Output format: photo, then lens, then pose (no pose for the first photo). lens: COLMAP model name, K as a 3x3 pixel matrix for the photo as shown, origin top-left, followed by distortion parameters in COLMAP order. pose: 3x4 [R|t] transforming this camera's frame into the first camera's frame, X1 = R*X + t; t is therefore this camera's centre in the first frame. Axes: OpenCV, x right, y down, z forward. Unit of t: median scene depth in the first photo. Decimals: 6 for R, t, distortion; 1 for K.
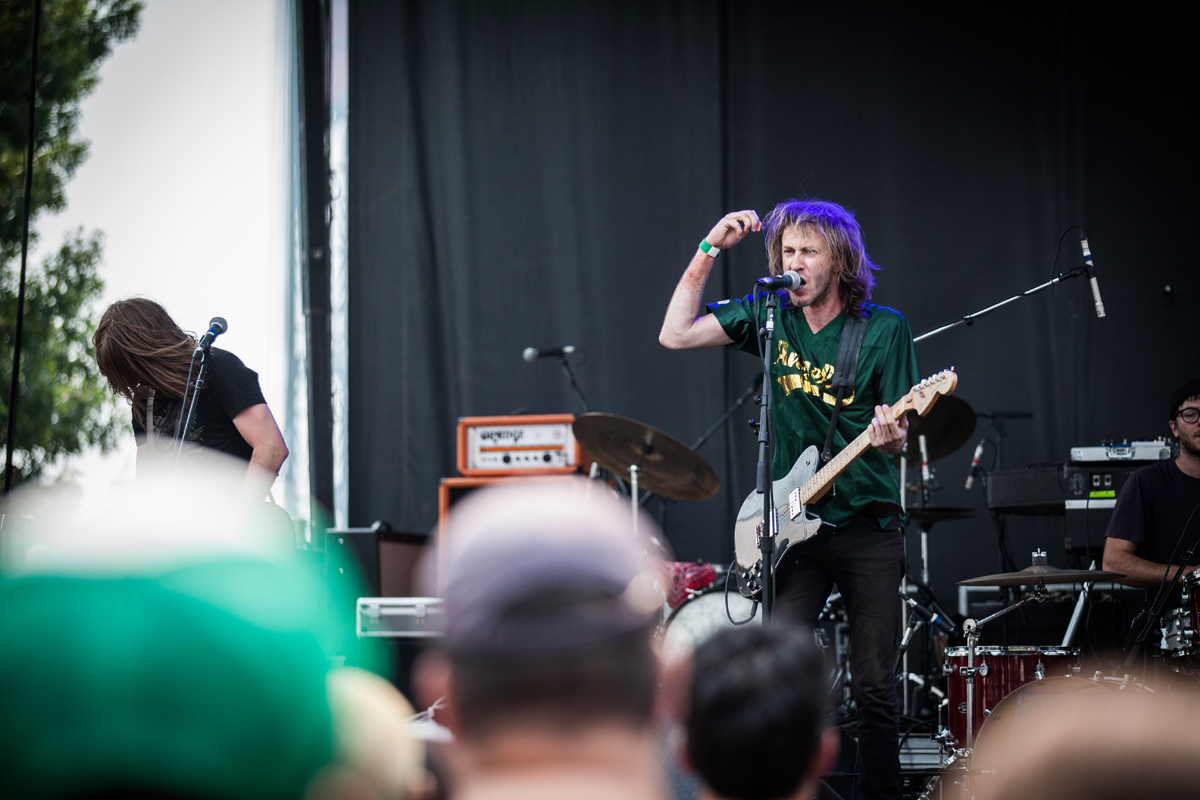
lens RADIAL K [[4496.8, 0, 600.0], [0, 4496.8, 400.0], [0, 0, 1]] dist [0.002541, 0.092710]
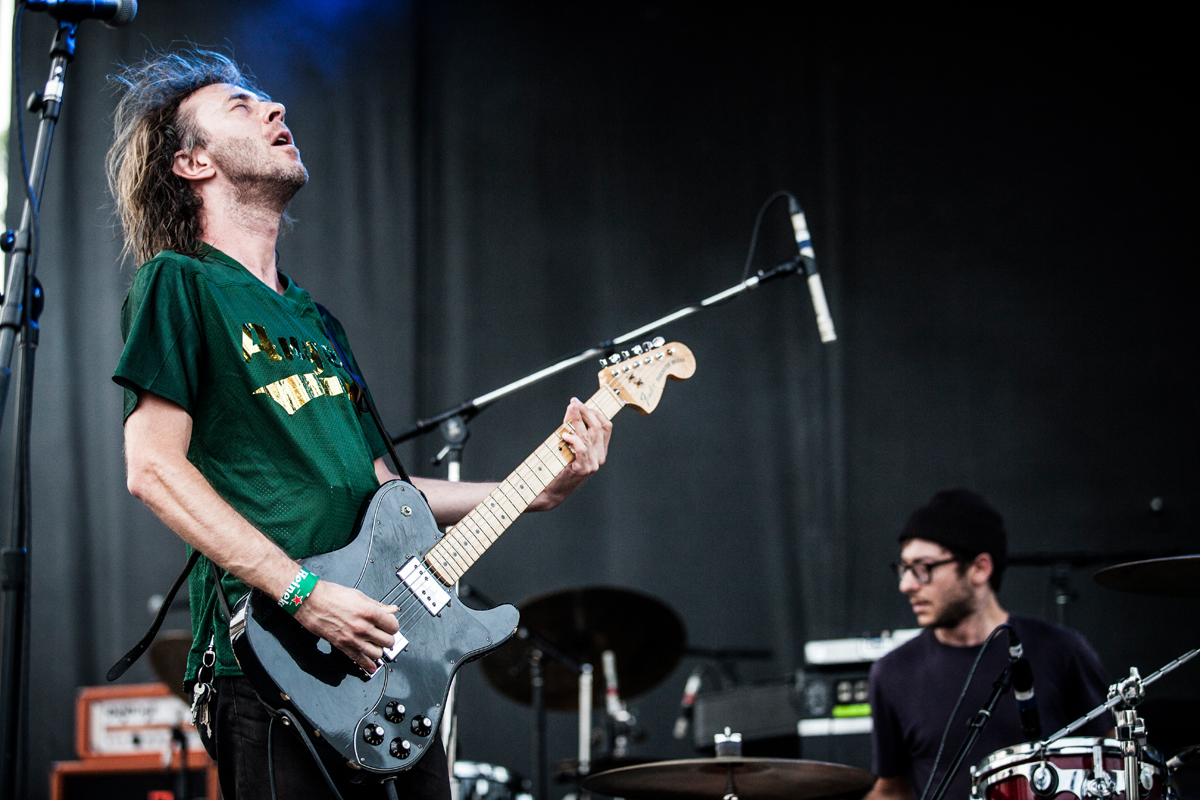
lens RADIAL K [[3120.2, 0, 600.0], [0, 3120.2, 400.0], [0, 0, 1]] dist [-0.084776, -0.832878]
pose [[0.999930, -0.000415, 0.011830, 0.067457], [0.002250, 0.987824, -0.155557, 0.047923], [-0.011622, 0.155573, 0.987756, 0.523247]]
